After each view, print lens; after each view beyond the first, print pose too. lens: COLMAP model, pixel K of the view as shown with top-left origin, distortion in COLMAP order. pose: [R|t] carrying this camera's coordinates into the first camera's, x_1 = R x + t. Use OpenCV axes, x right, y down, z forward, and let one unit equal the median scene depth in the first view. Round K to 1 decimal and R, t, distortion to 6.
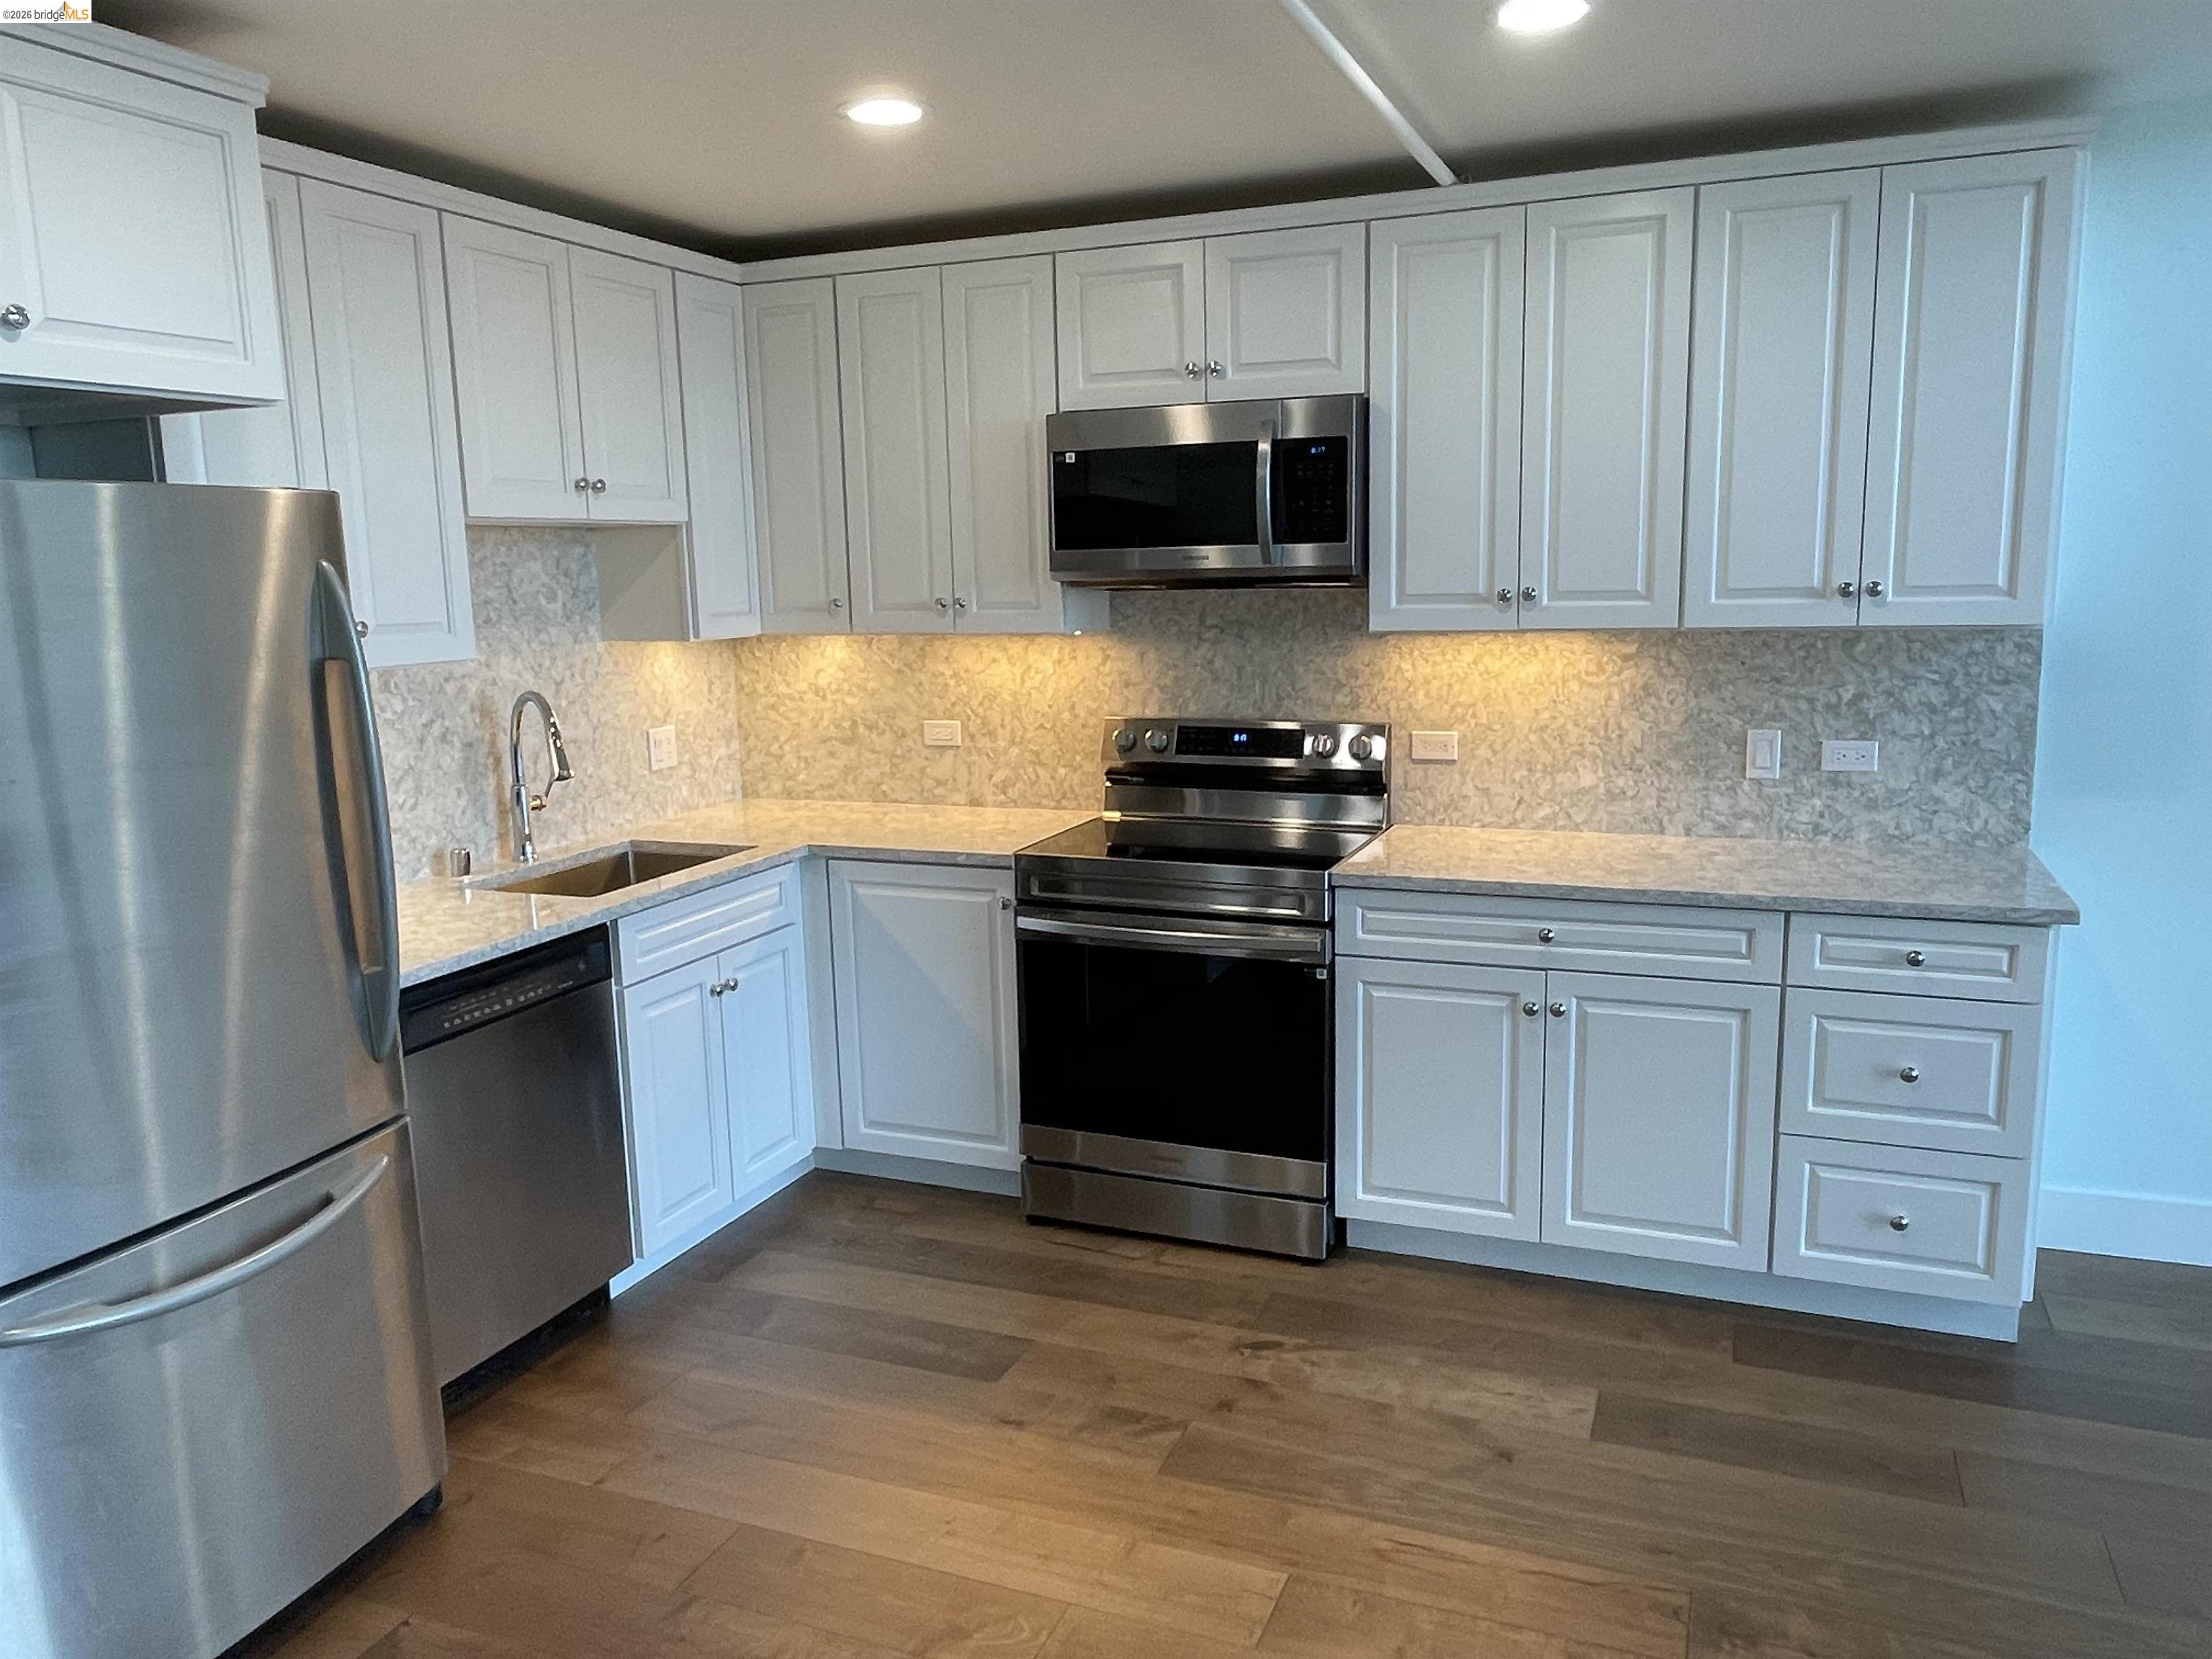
lens RADIAL K [[1612.2, 0, 1104.5], [0, 1612.2, 834.9], [0, 0, 1]] dist [0.006303, -0.005282]
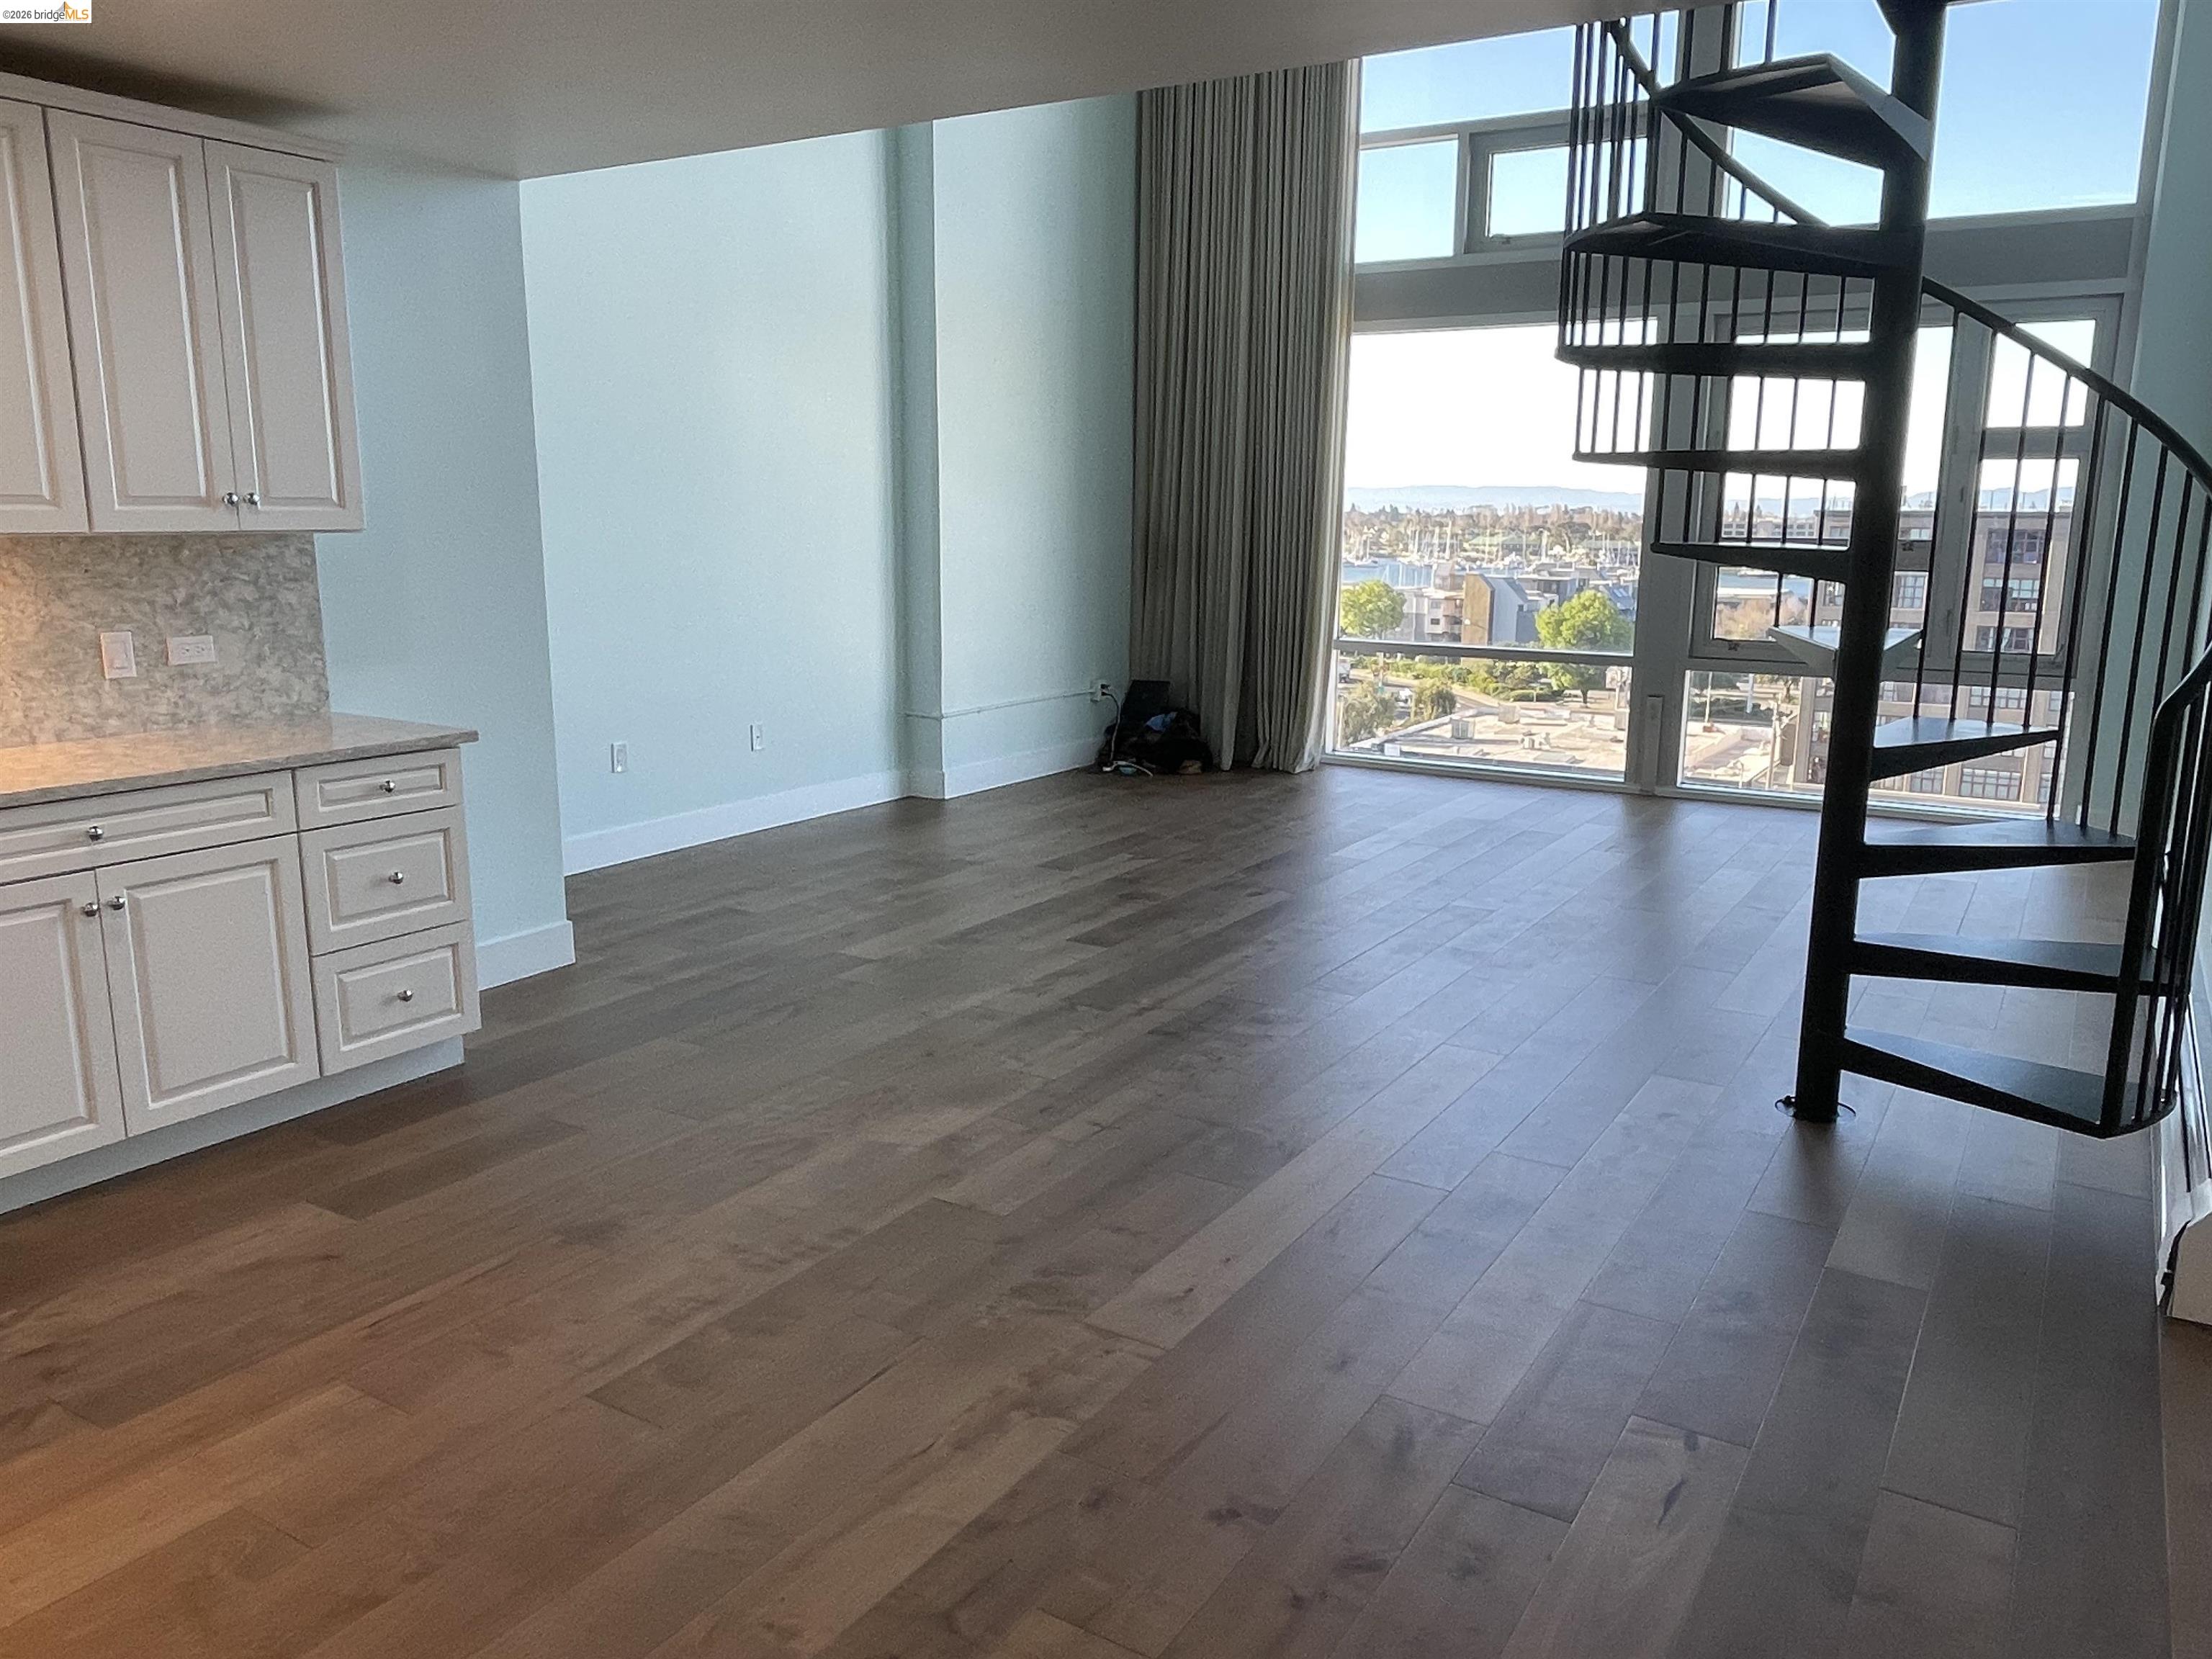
lens RADIAL K [[1612.2, 0, 1109.1], [0, 1612.2, 820.8], [0, 0, 1]] dist [0.006303, -0.005282]
pose [[0.166103, -0.163093, 0.972528, -0.566762], [0.158384, 0.977837, 0.136932, 0.015567], [-0.973306, 0.131288, 0.188253, 0.176008]]
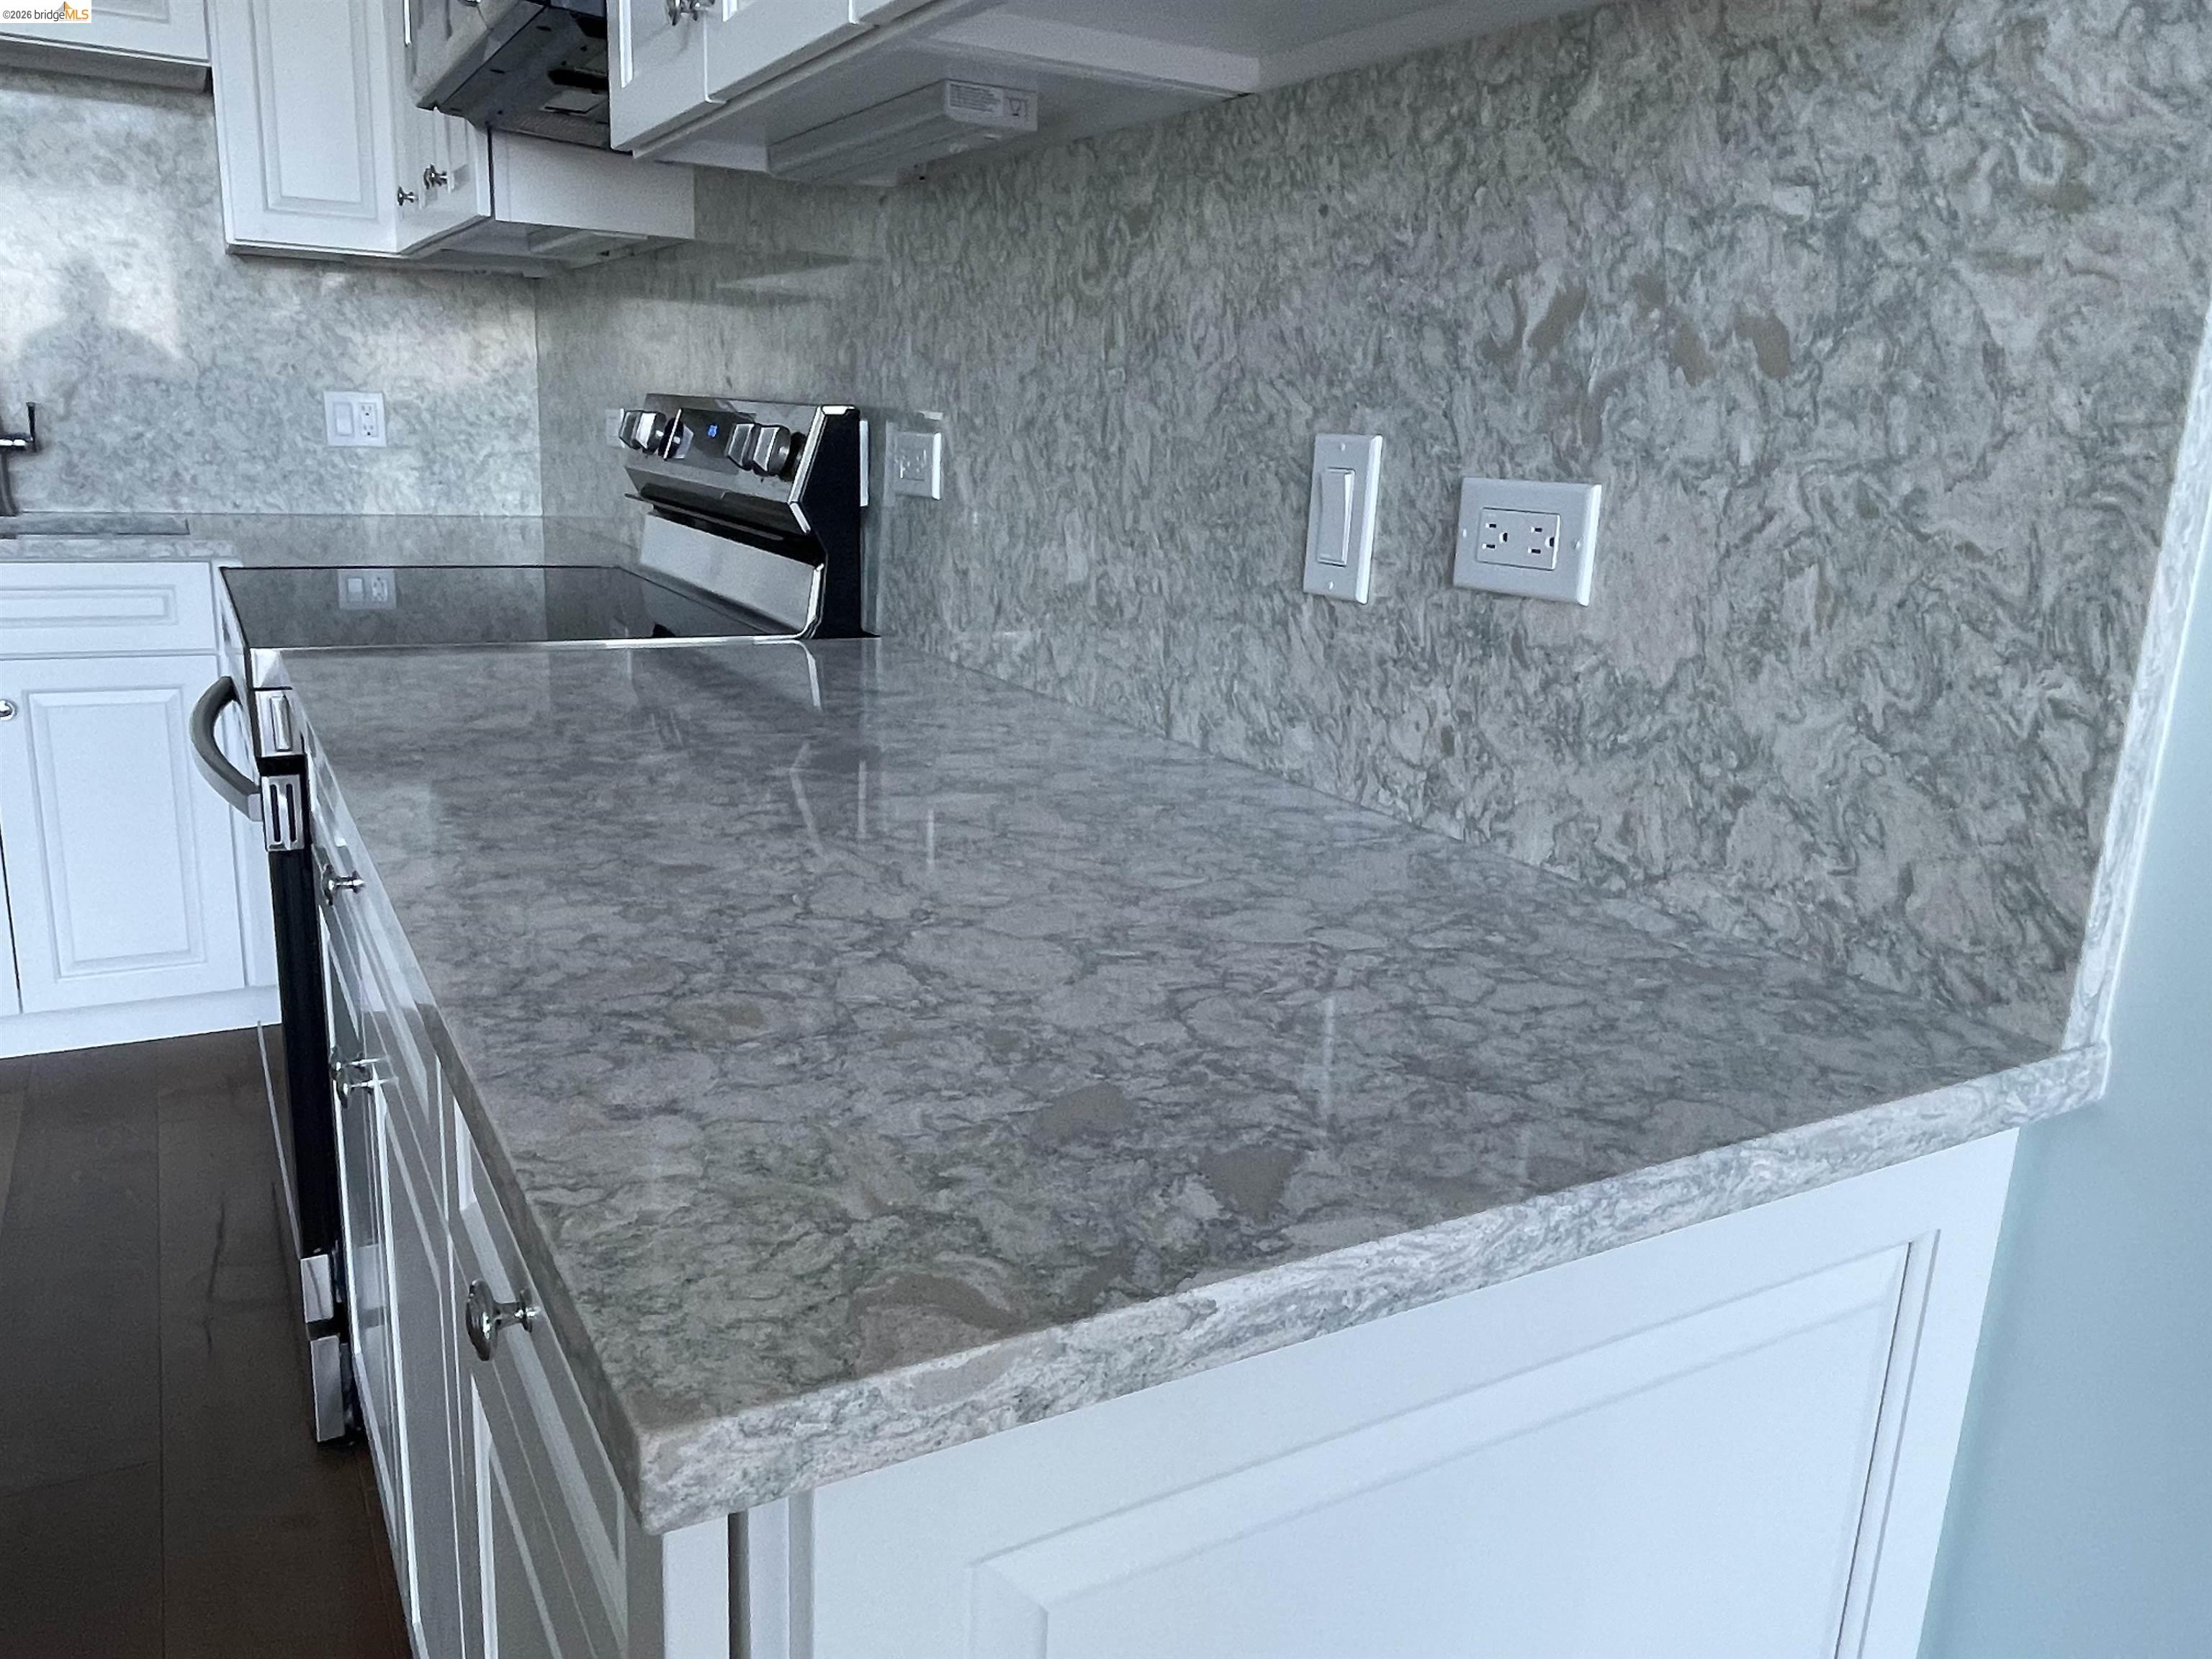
lens RADIAL K [[1612.2, 0, 1112.4], [0, 1612.2, 823.6], [0, 0, 1]] dist [0.006303, -0.005282]
pose [[0.786668, 0.205189, -0.582281, 0.585081], [-0.165744, 0.978721, 0.120969, -0.023925], [0.594712, 0.001347, 0.803938, 0.755982]]
